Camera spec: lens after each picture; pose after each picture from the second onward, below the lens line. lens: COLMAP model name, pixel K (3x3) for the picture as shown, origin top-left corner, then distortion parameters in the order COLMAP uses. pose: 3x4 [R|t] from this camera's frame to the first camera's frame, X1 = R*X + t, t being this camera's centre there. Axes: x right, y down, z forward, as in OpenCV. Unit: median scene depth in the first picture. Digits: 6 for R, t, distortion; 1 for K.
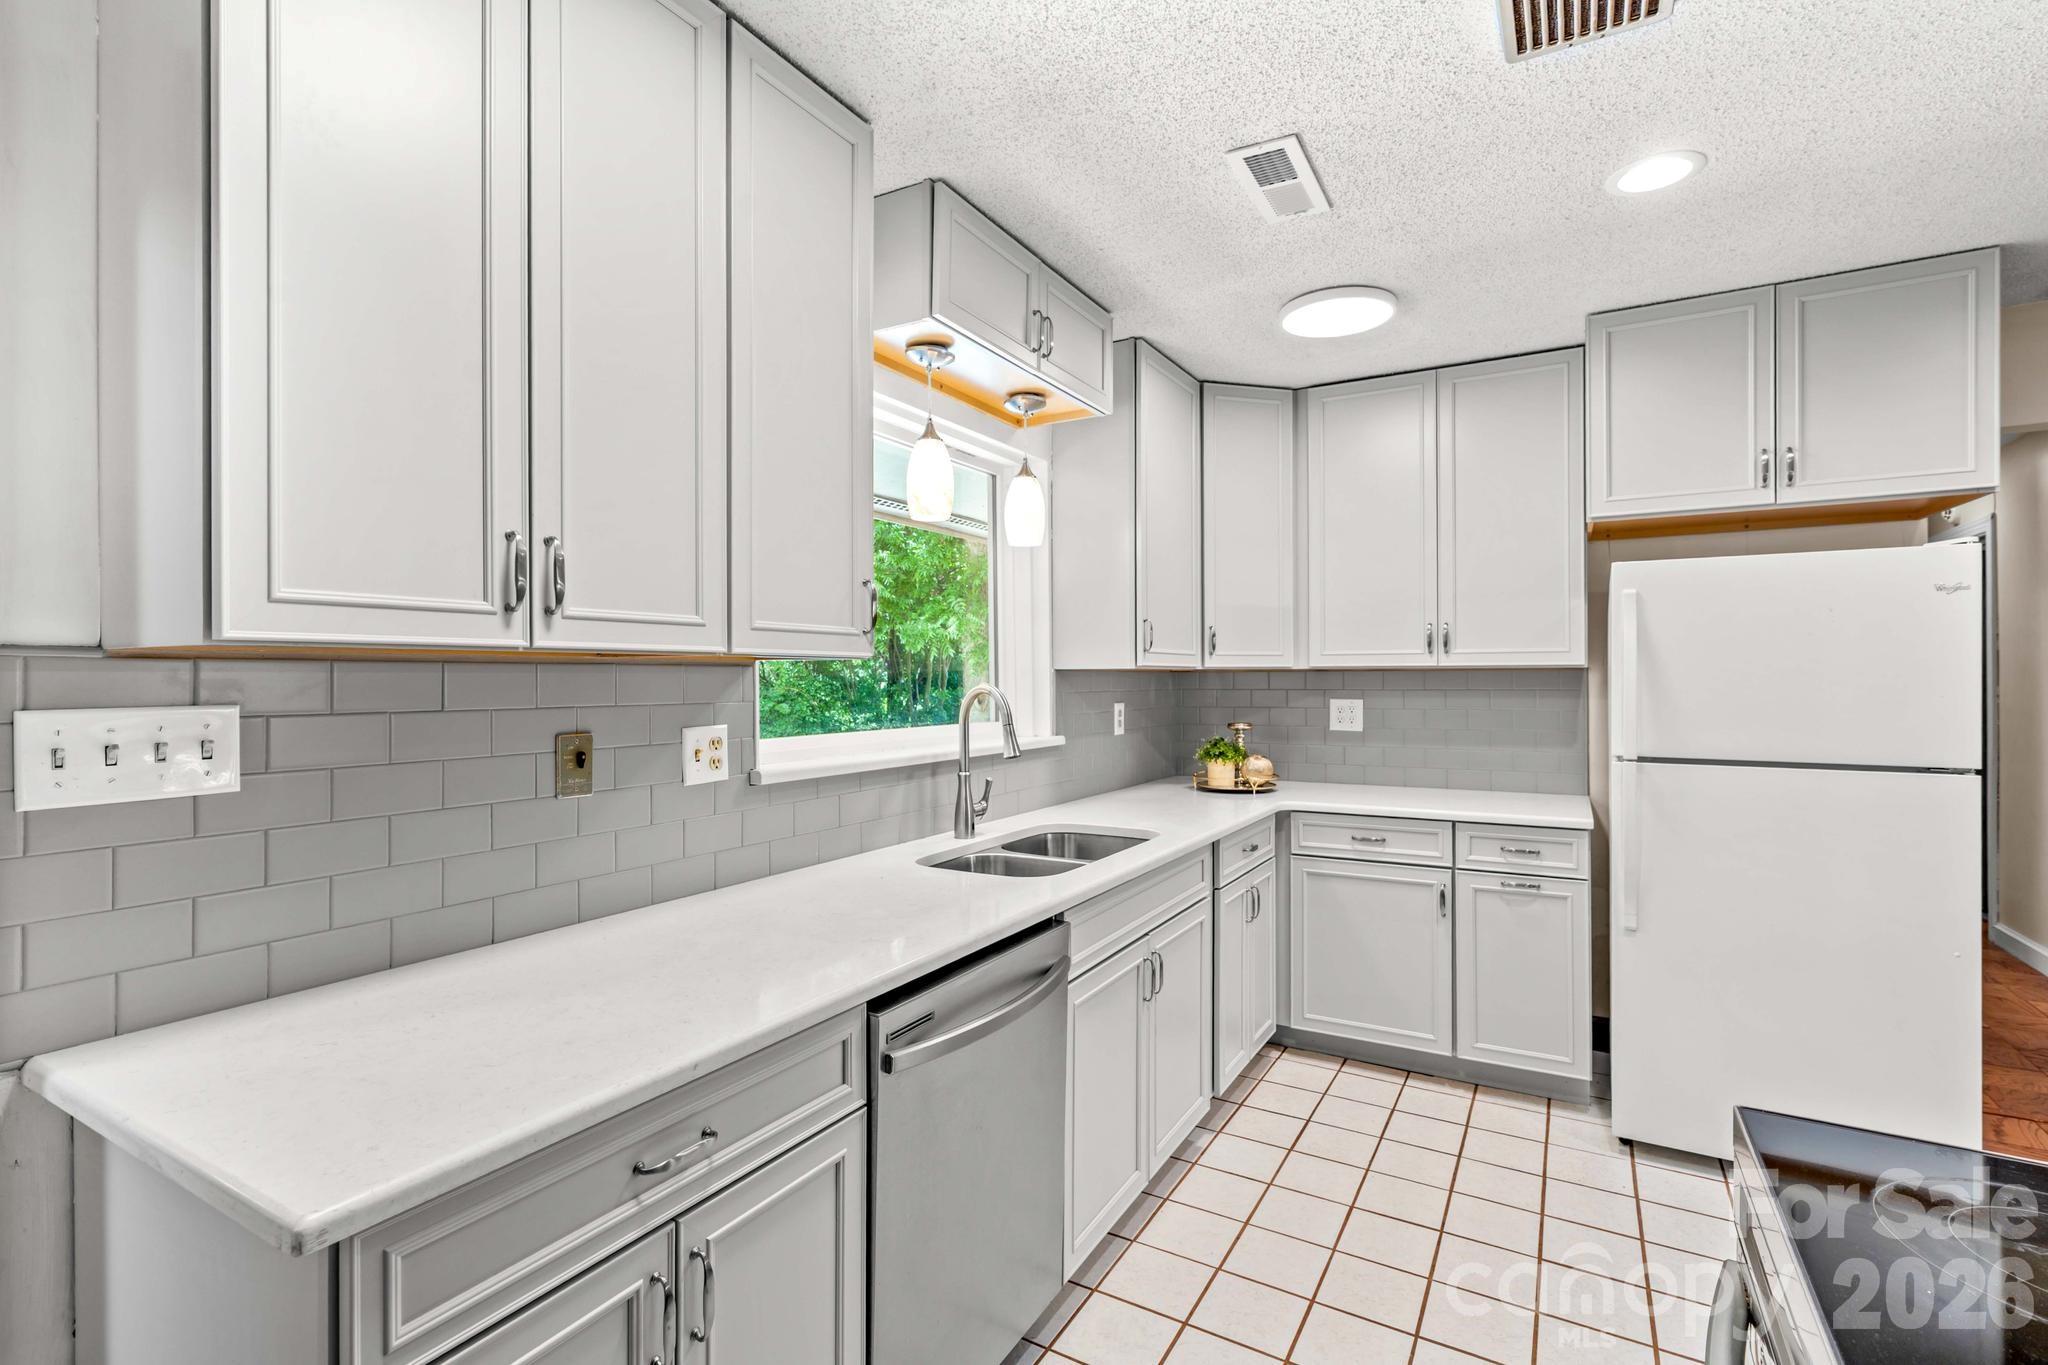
lens RADIAL K [[939.7, 0, 1033.1], [0, 939.7, 666.3], [0, 0, 1]] dist [0.004909, 0.001771]
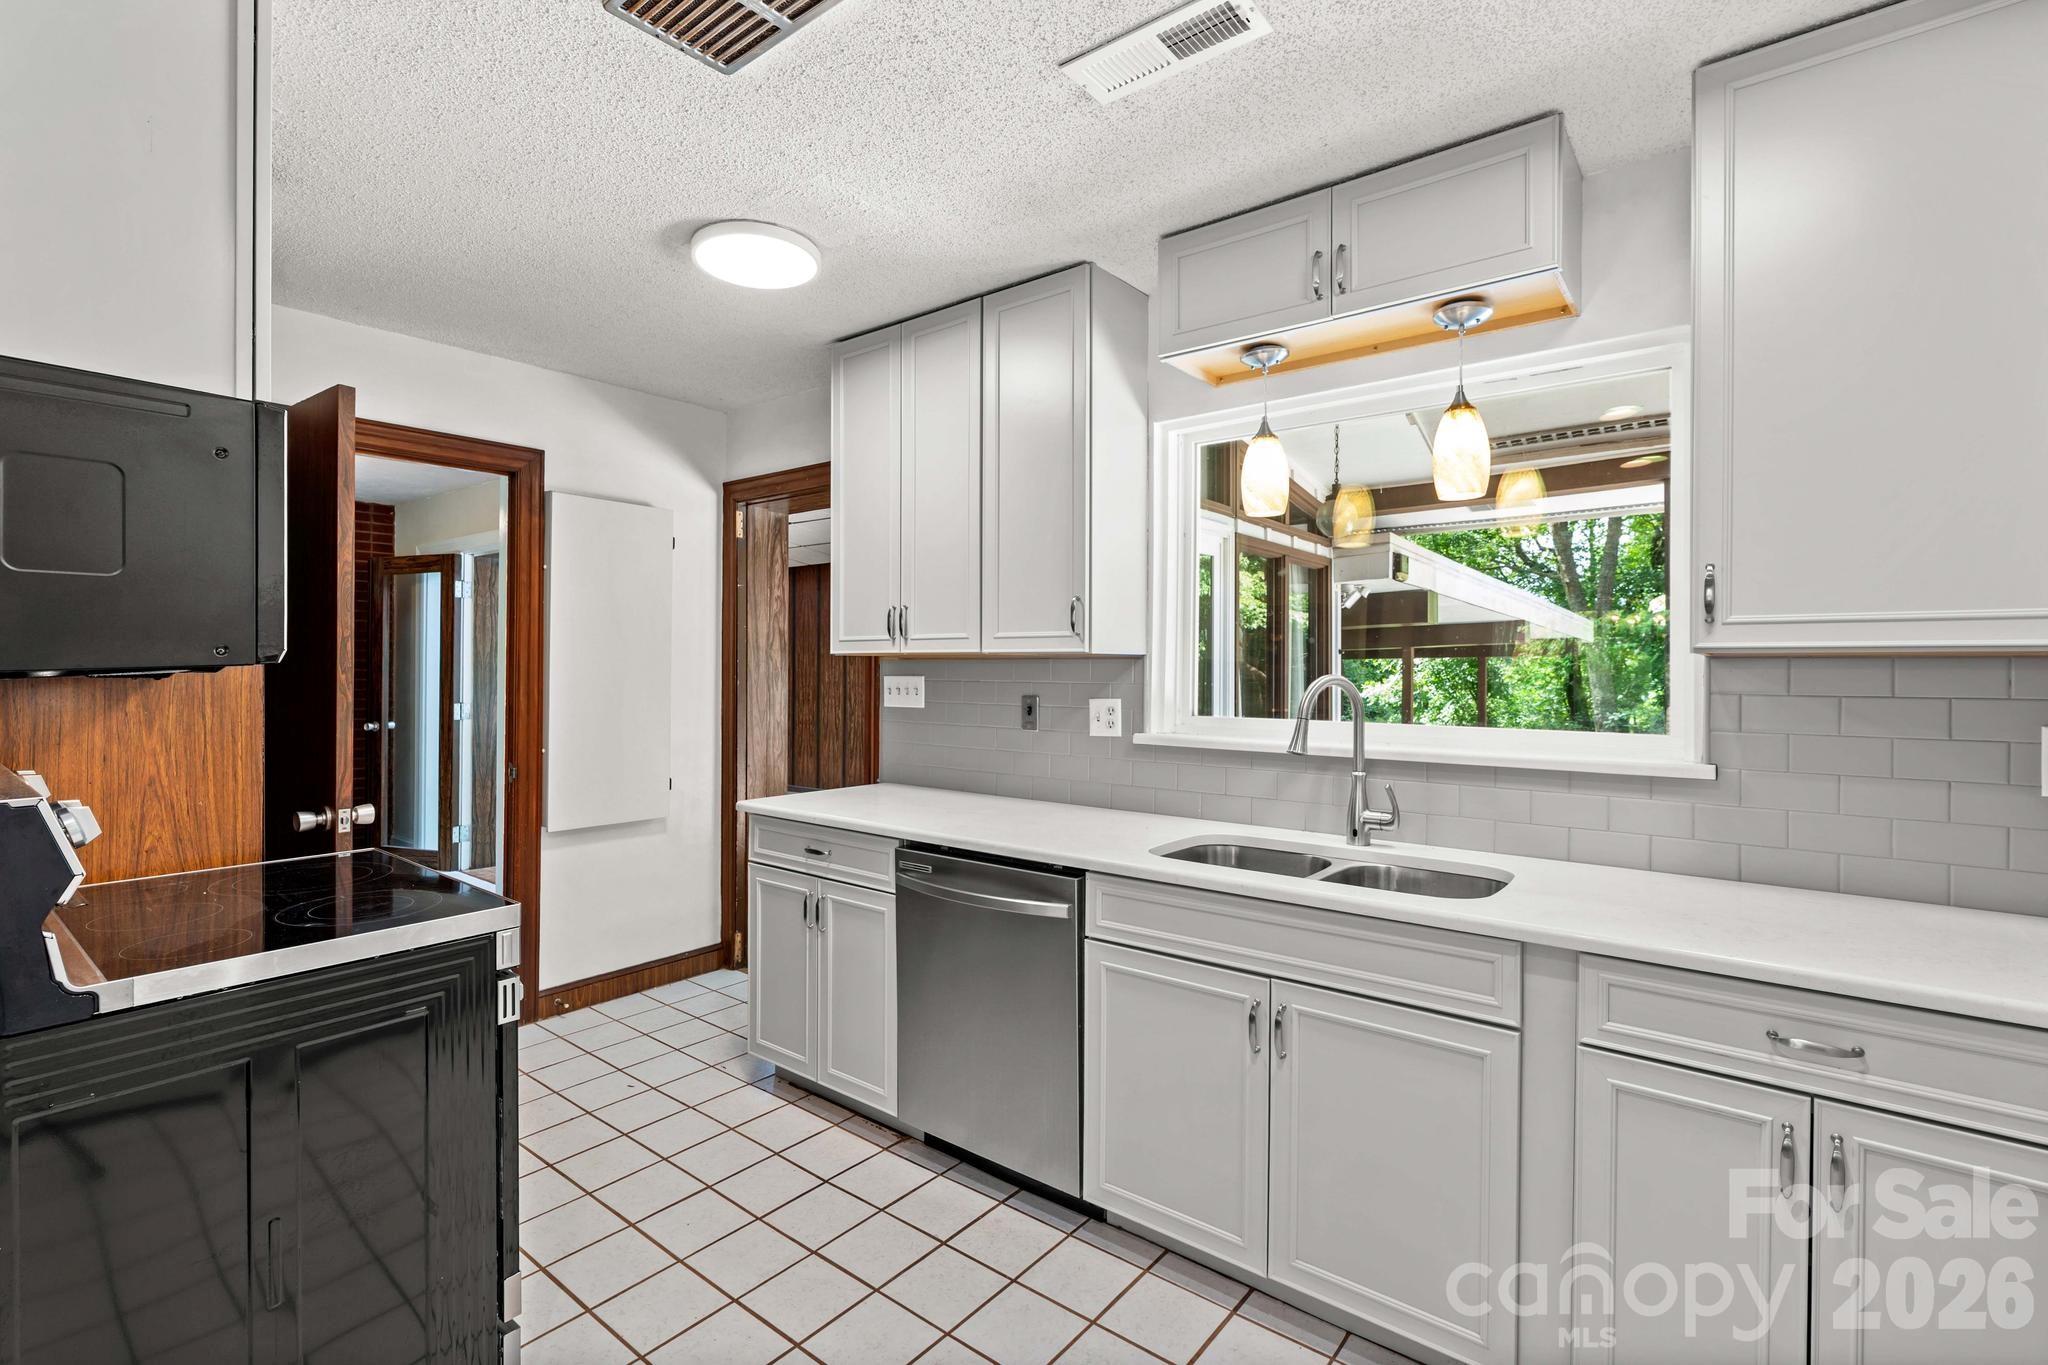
lens RADIAL K [[939.7, 0, 1004.2], [0, 939.7, 668.0], [0, 0, 1]] dist [0.004909, 0.001771]
pose [[-0.172671, -0.002159, -0.984977, 1.199929], [0.005473, 0.999980, -0.003152, 0.017764], [0.984964, -0.005935, -0.172655, 1.118700]]
